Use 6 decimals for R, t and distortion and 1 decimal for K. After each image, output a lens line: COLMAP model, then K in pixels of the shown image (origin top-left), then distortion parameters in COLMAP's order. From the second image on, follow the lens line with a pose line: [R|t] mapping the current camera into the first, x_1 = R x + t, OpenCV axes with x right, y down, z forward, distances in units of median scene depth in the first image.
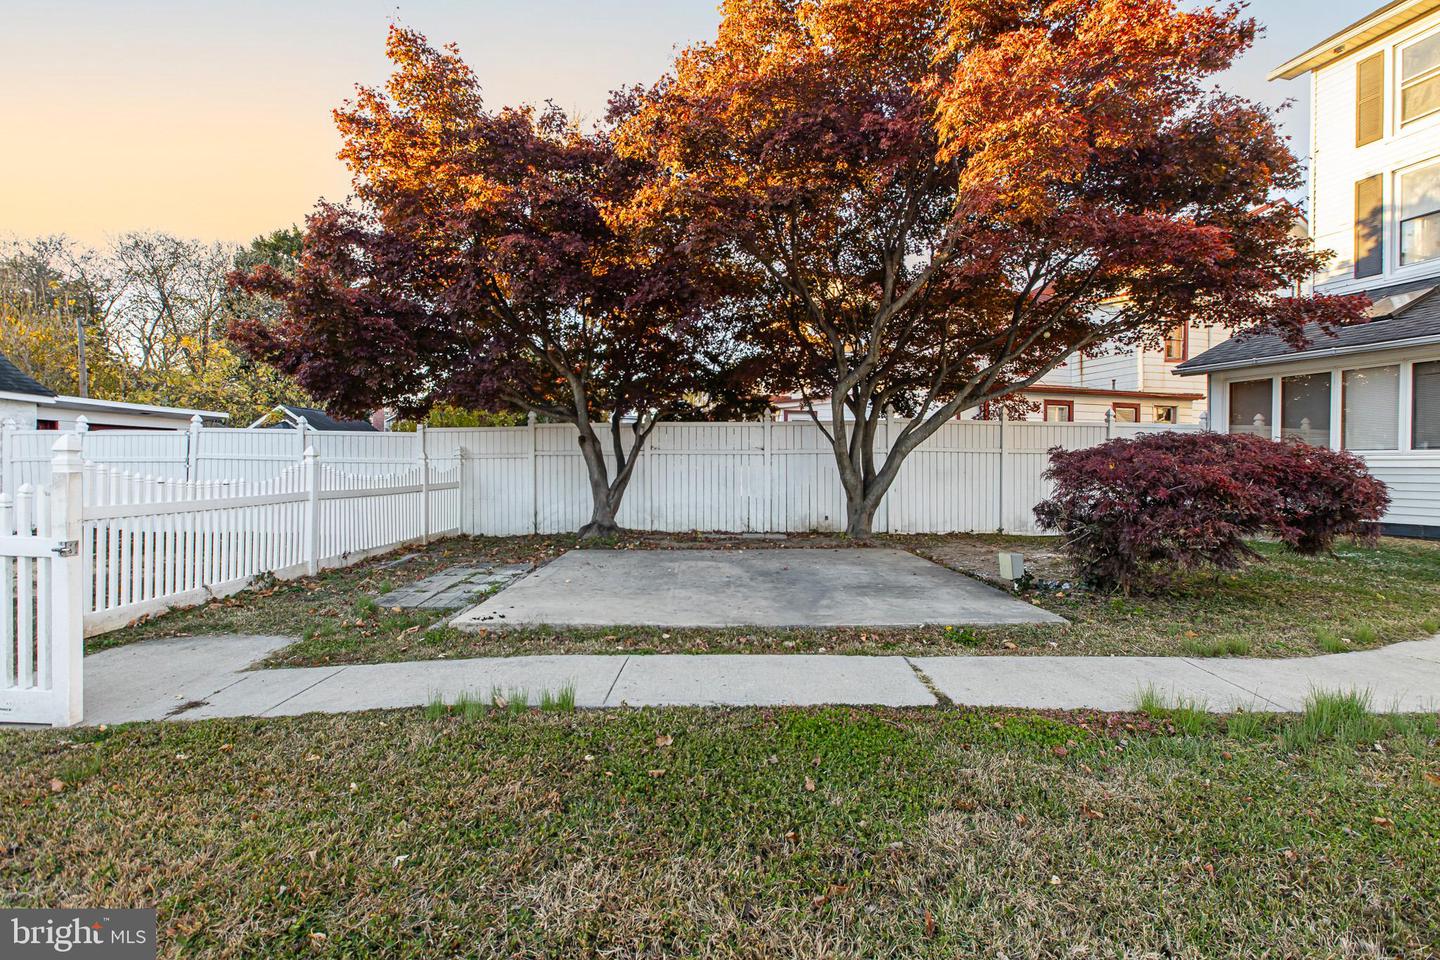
lens RADIAL K [[636.3, 0, 723.9], [0, 636.3, 473.2], [0, 0, 1]] dist [-0.001691, -0.000167]
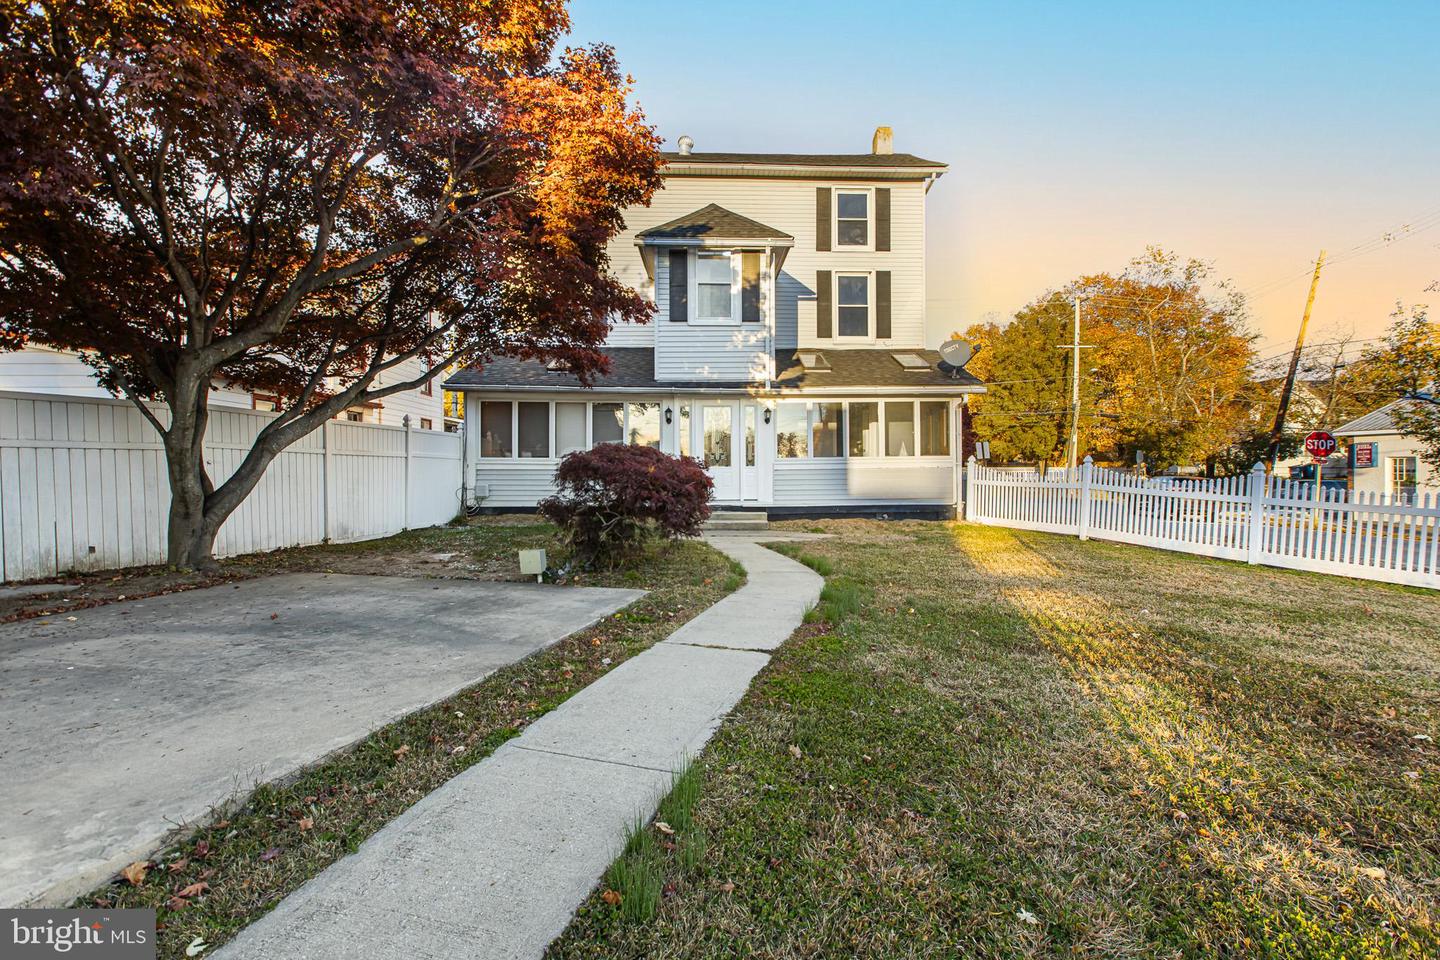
lens RADIAL K [[636.3, 0, 723.9], [0, 636.3, 473.2], [0, 0, 1]] dist [-0.001691, -0.000167]
pose [[0.277756, -0.005842, 0.960634, -0.303627], [0.007994, 0.999961, 0.003769, -0.003903], [-0.960618, 0.006633, 0.277792, 0.235374]]
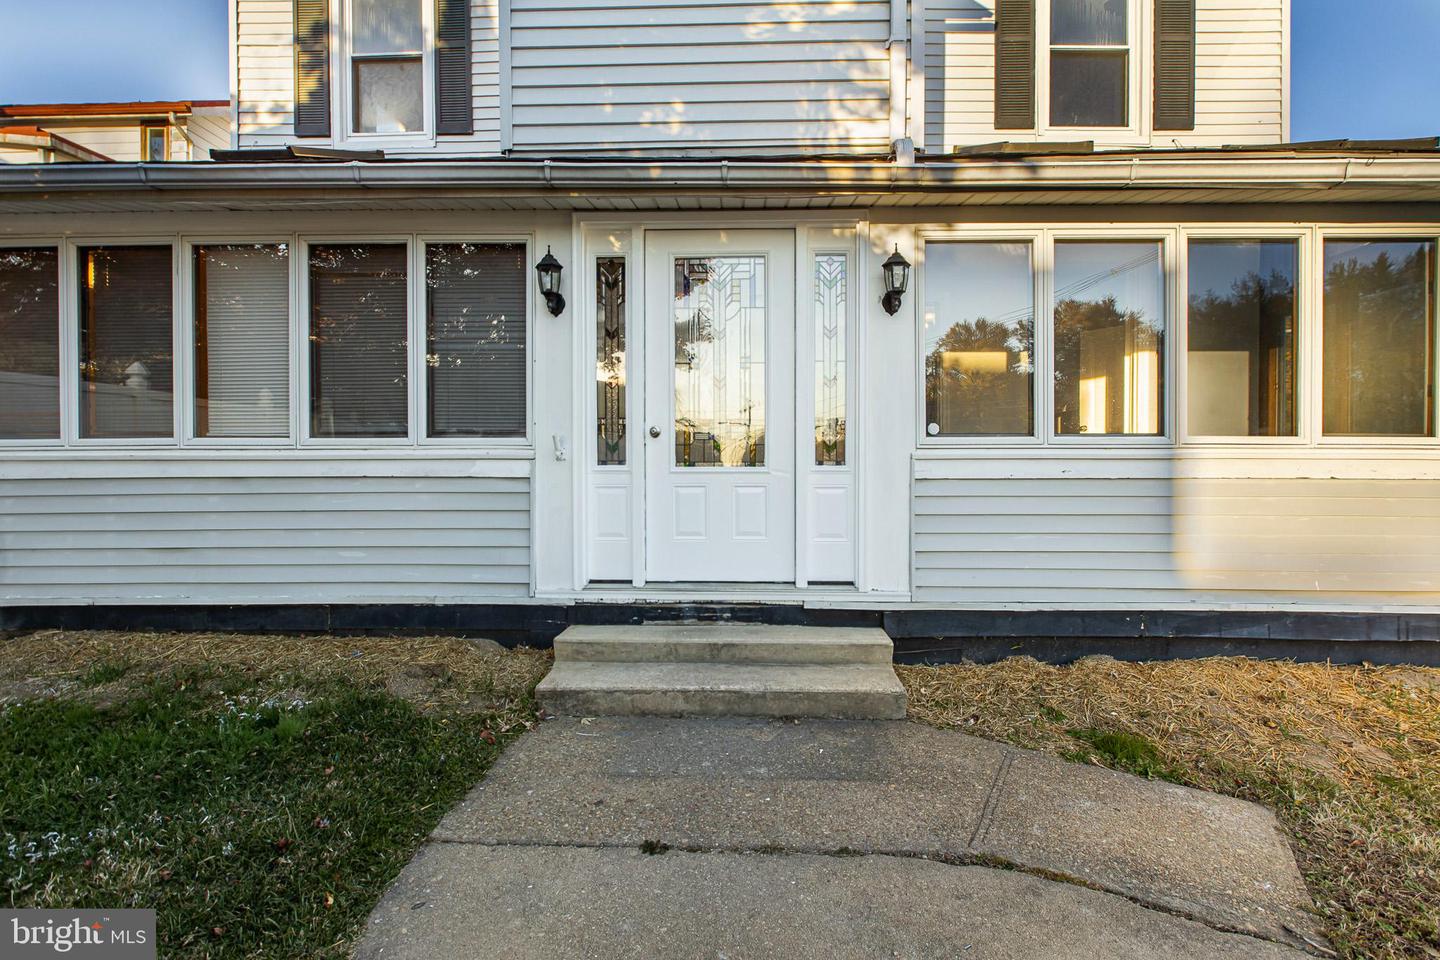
lens RADIAL K [[636.3, 0, 723.9], [0, 636.3, 473.2], [0, 0, 1]] dist [-0.001691, -0.000167]
pose [[0.349762, -0.010698, 0.936778, 0.687109], [0.005762, 0.999940, 0.009268, -0.013333], [-0.936821, 0.002156, 0.349802, 0.498041]]
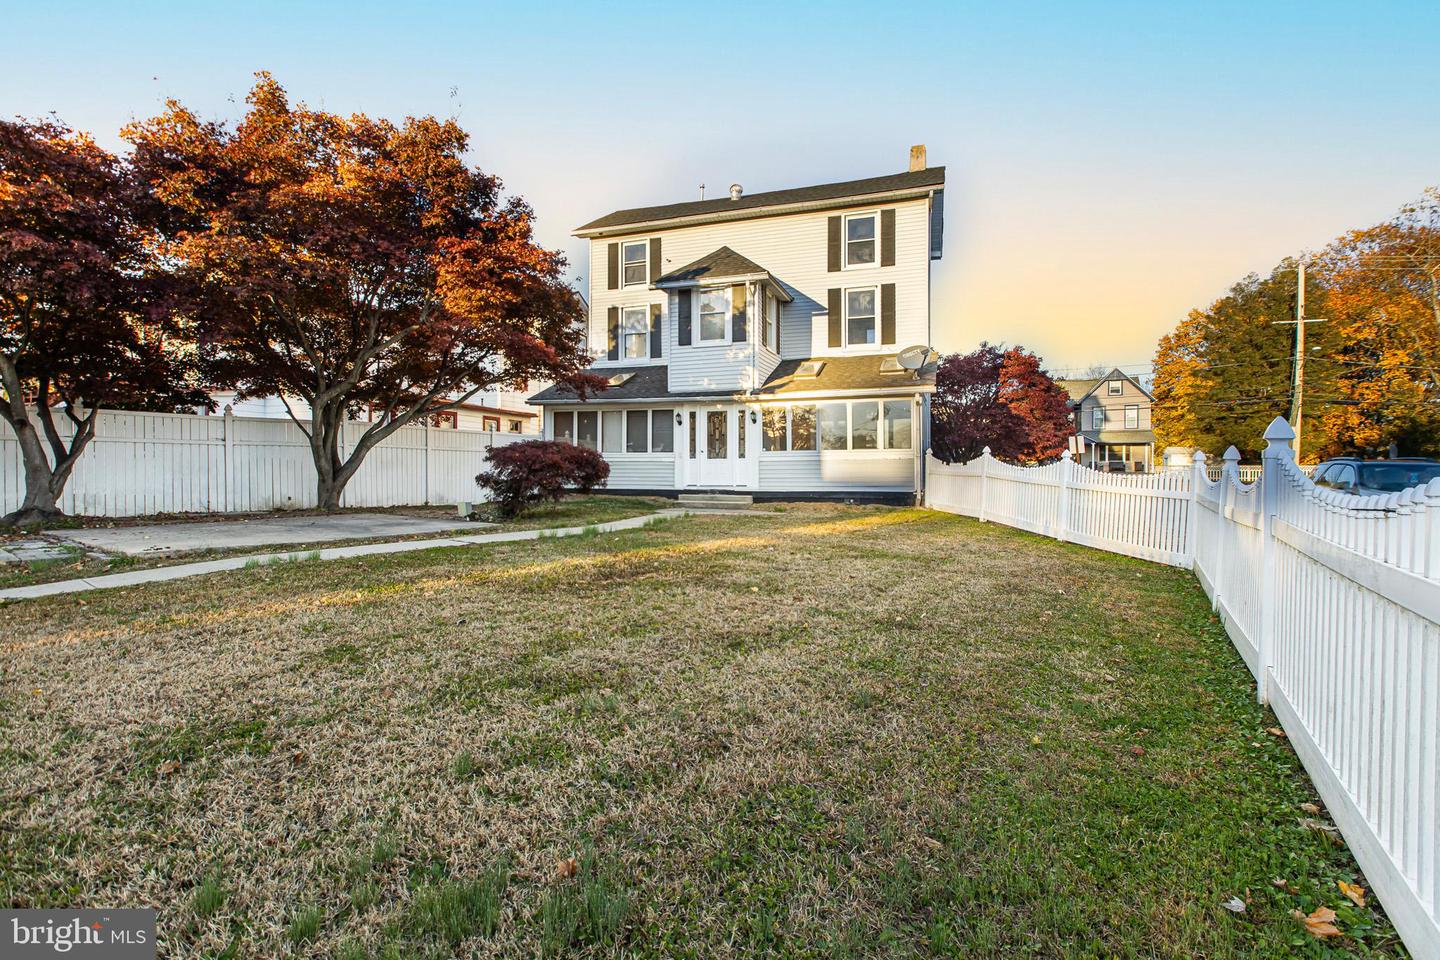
lens RADIAL K [[636.3, 0, 723.9], [0, 636.3, 473.2], [0, 0, 1]] dist [-0.001691, -0.000167]
pose [[0.585913, -0.003296, 0.810367, -0.375507], [0.003939, 0.999991, 0.001220, 0.026322], [-0.810364, 0.002478, 0.585921, -0.433615]]
